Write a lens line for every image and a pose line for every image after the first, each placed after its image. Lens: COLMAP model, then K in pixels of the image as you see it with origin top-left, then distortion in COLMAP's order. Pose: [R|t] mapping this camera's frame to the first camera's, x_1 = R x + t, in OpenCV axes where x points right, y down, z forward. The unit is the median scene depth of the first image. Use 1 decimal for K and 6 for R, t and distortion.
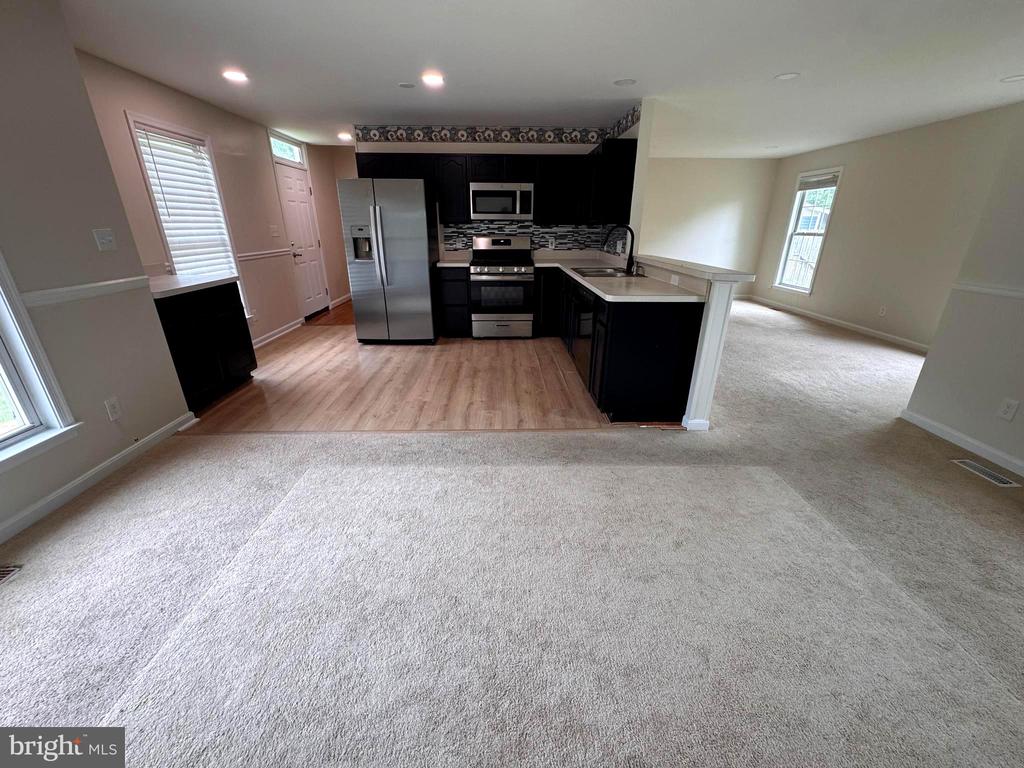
lens RADIAL K [[407.1, 0, 512.7], [0, 407.1, 384.3], [0, 0, 1]] dist [-0.003246, 0.000679]
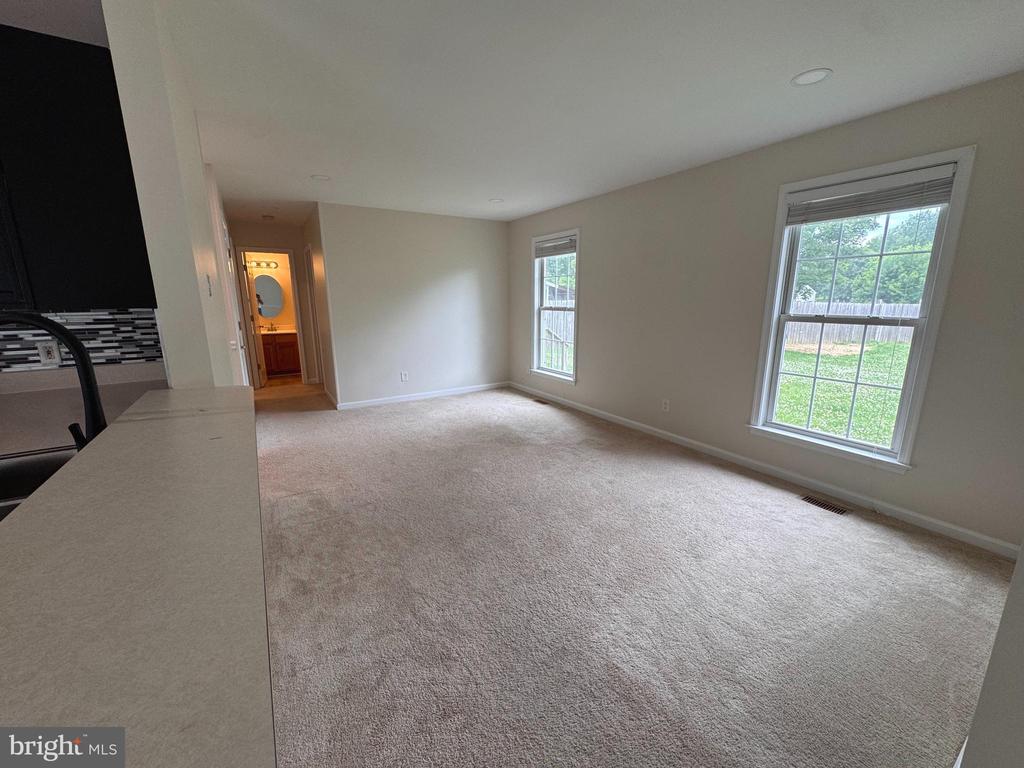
lens RADIAL K [[407.1, 0, 510.8], [0, 407.1, 384.8], [0, 0, 1]] dist [-0.003246, 0.000679]
pose [[0.860409, -0.116480, 0.496113, 0.354339], [0.194821, 0.974761, -0.109020, -0.234292], [-0.470893, 0.190455, 0.861386, 0.579013]]
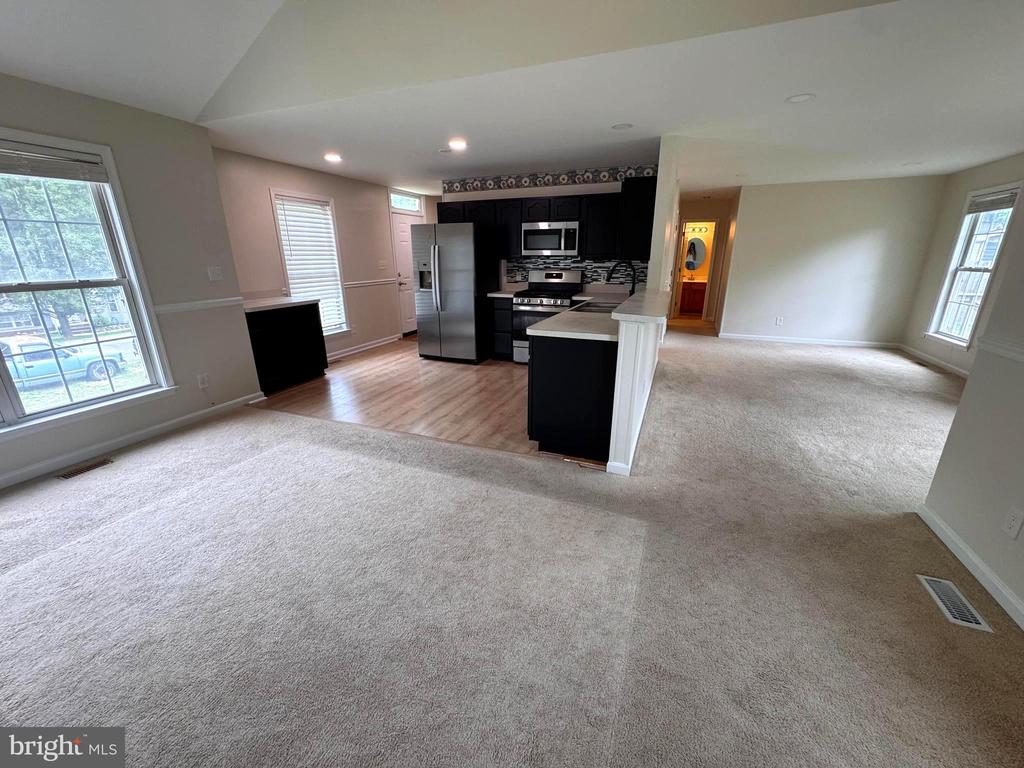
lens RADIAL K [[407.1, 0, 513.2], [0, 407.1, 384.7], [0, 0, 1]] dist [-0.003246, 0.000679]
pose [[0.918702, 0.113005, -0.378439, 0.379780], [-0.137430, 0.989780, -0.038070, -0.016338], [0.370270, 0.086984, 0.924843, 0.004699]]
